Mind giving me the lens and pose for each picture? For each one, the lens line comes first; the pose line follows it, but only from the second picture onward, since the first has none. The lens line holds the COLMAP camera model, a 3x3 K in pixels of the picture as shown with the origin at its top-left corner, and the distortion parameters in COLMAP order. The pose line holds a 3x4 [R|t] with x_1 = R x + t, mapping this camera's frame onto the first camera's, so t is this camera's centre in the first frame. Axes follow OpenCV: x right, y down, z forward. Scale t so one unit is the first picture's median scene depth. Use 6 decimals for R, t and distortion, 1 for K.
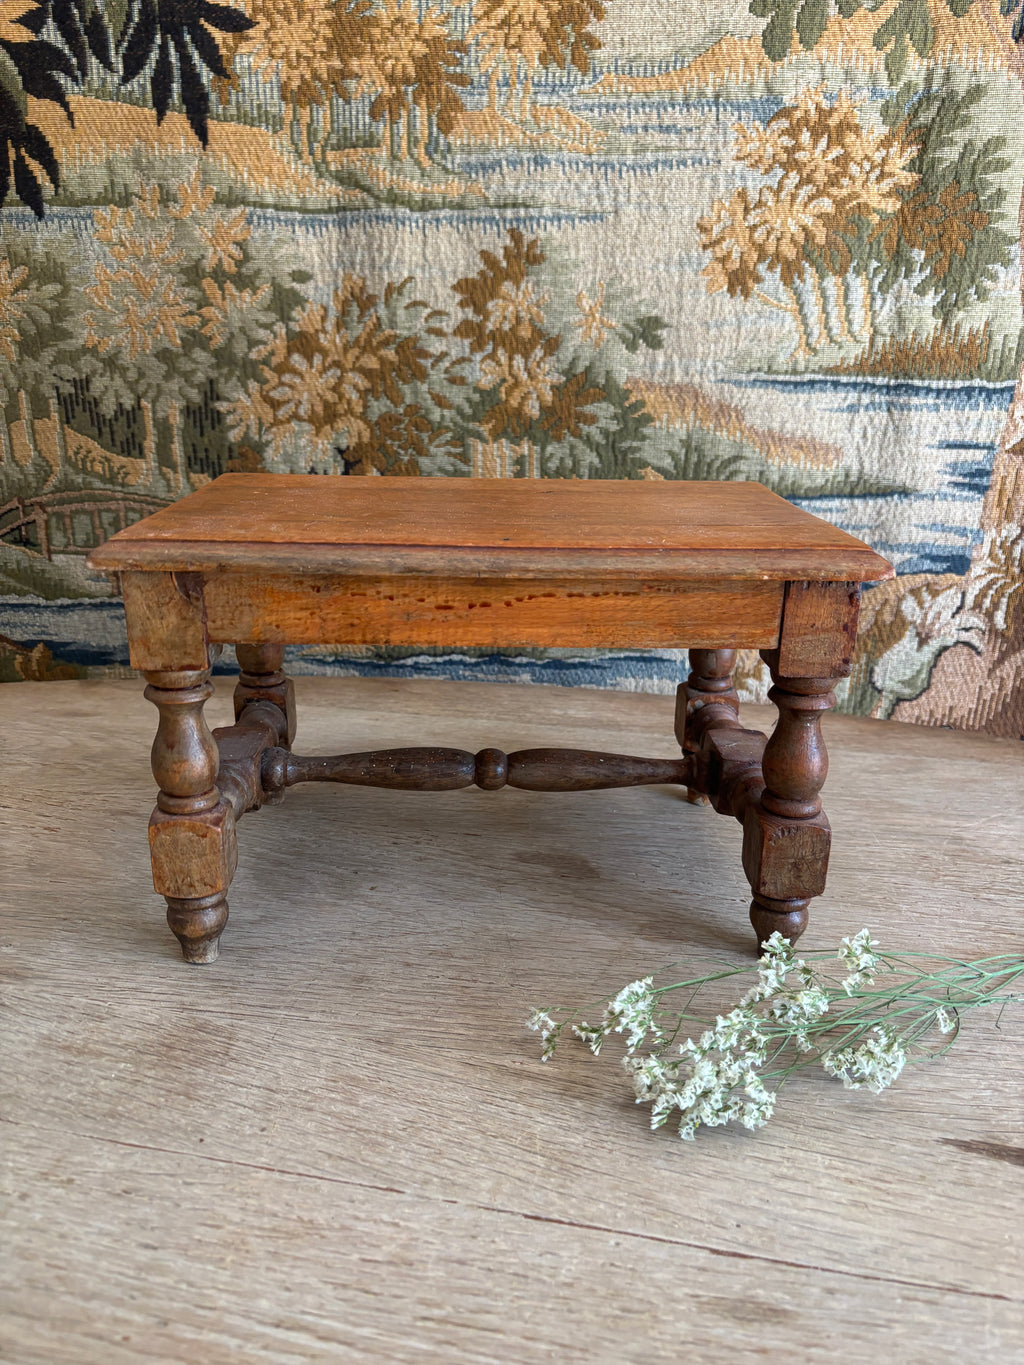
lens RADIAL K [[1060.9, 0, 505.1], [0, 1060.9, 691.5], [0, 0, 1]] dist [0.033830, -0.062436]
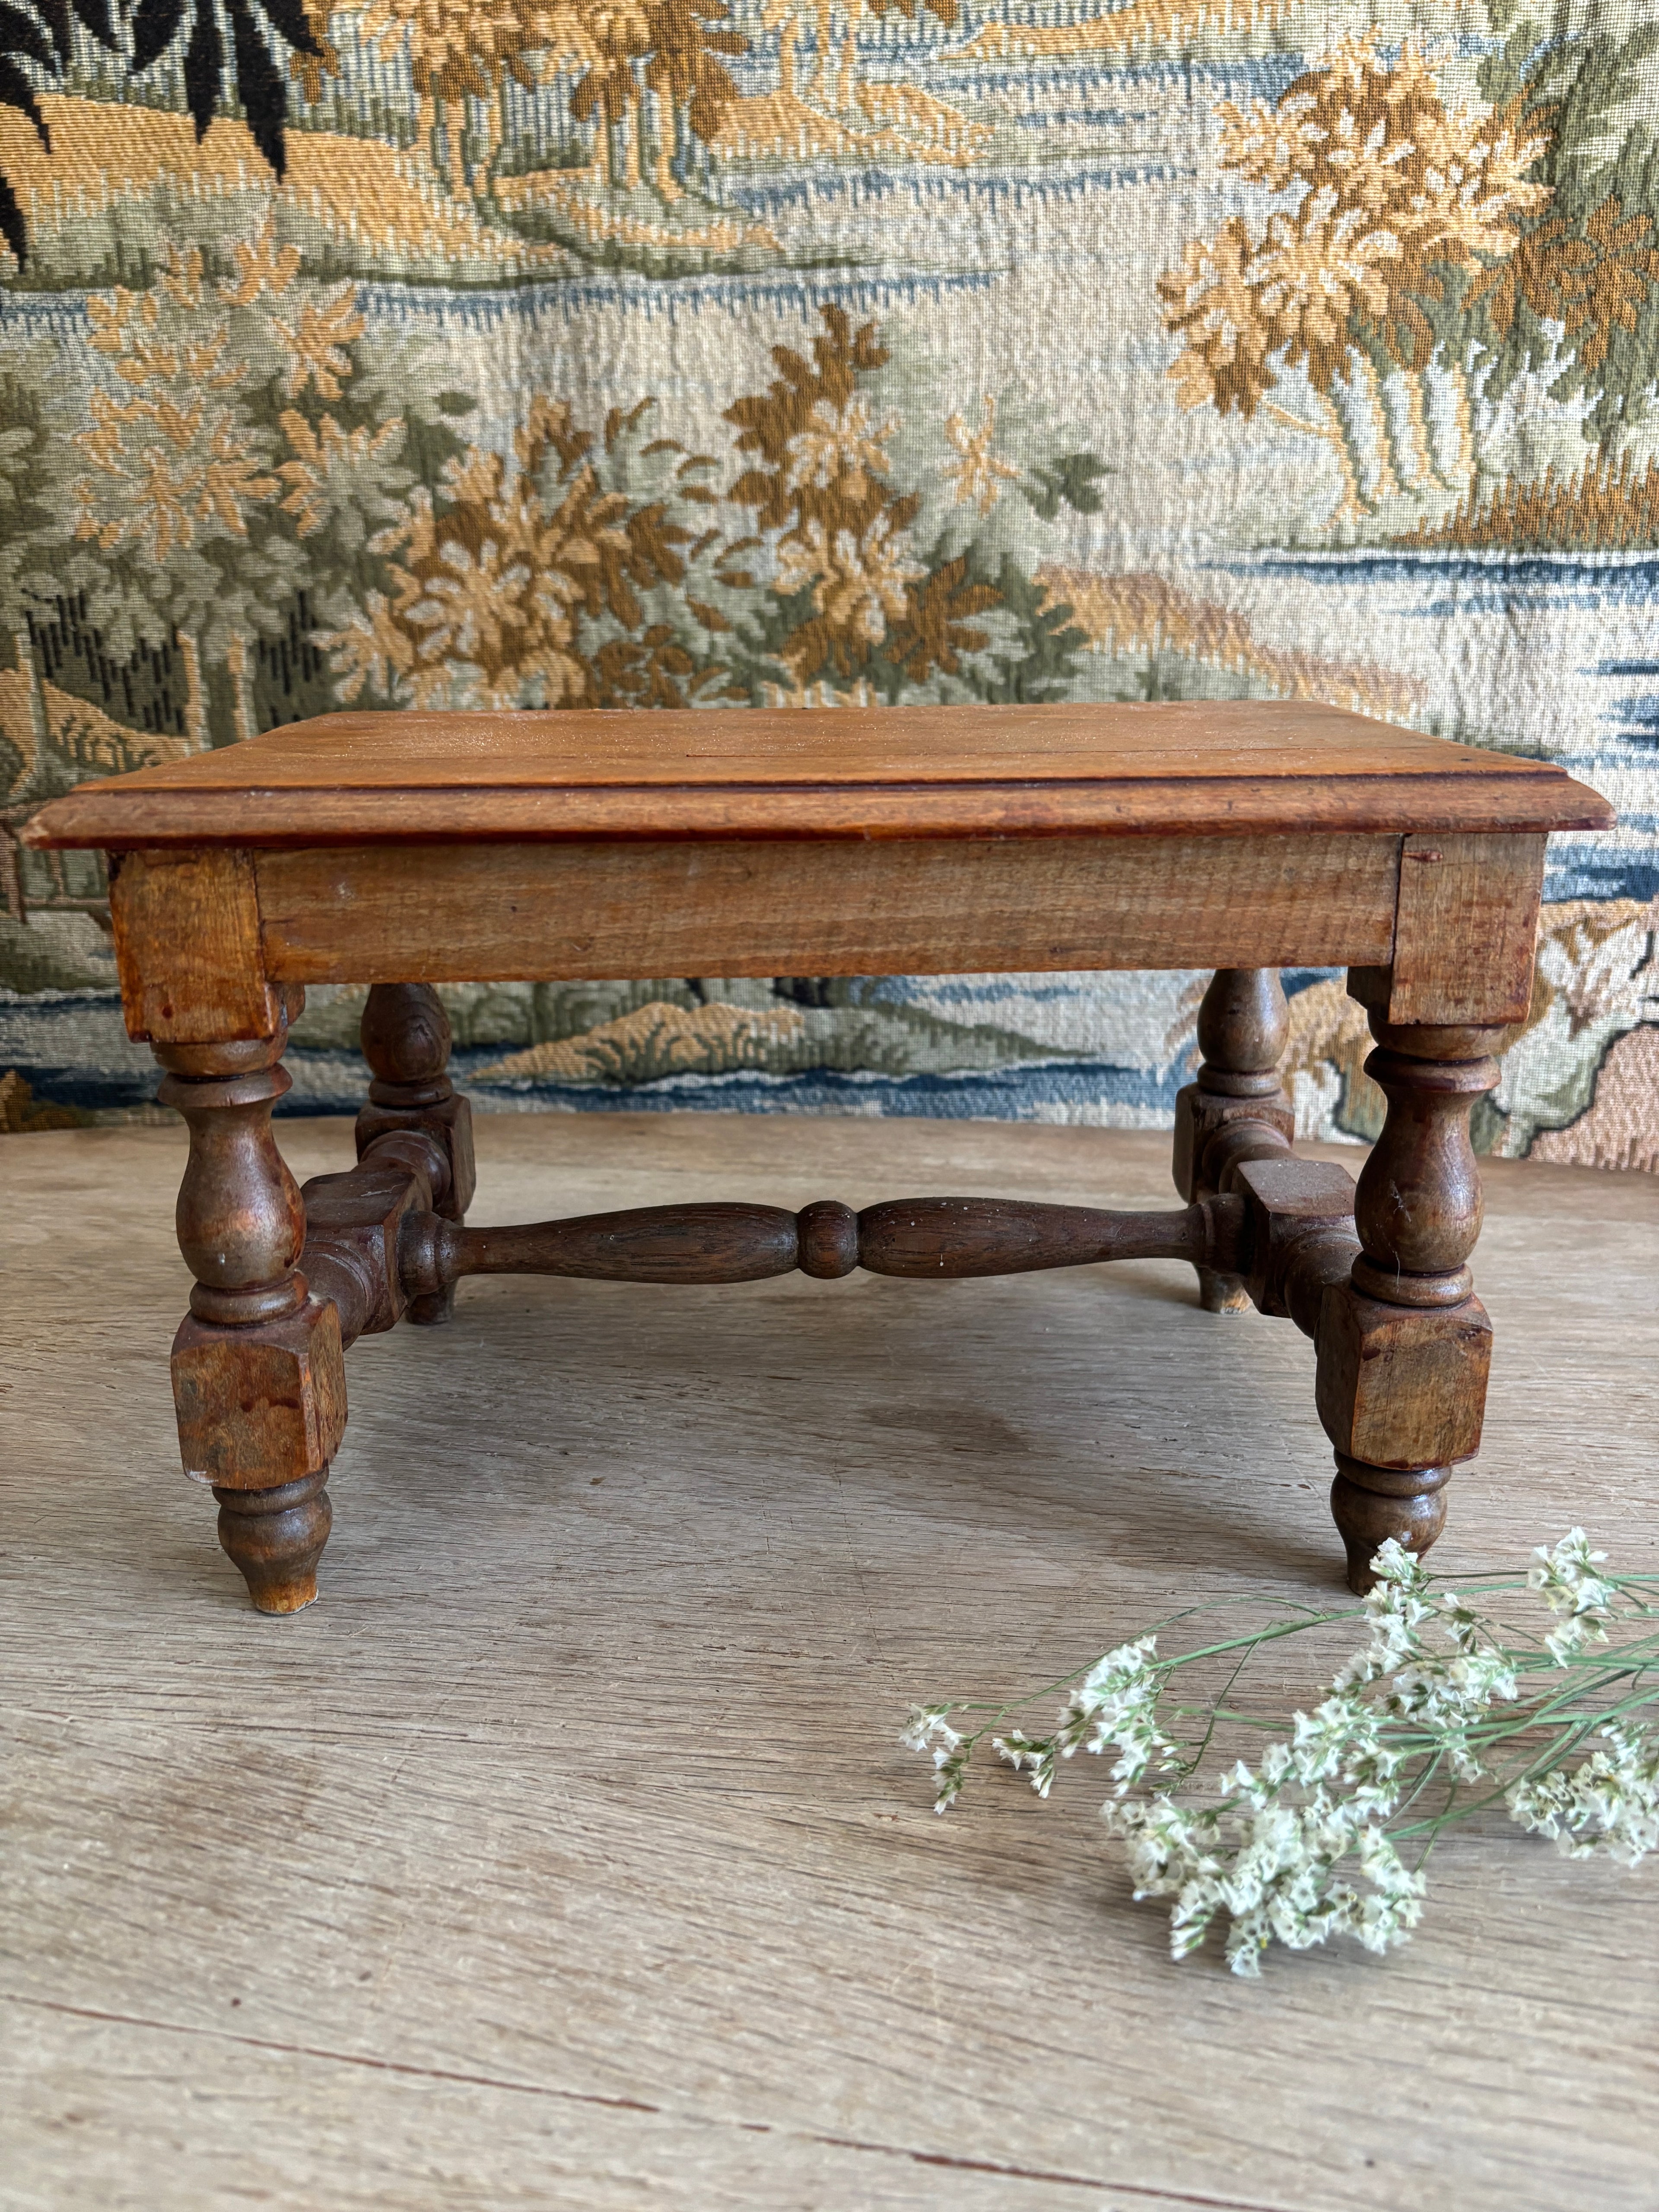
lens RADIAL K [[1719.3, 0, 830.3], [0, 1719.3, 1128.1], [0, 0, 1]] dist [0.033830, -0.062436]
pose [[0.999671, -0.025638, -0.000110, -0.003206], [0.025623, 0.999192, -0.030962, 0.028259], [0.000903, 0.030949, 0.999521, 0.101779]]
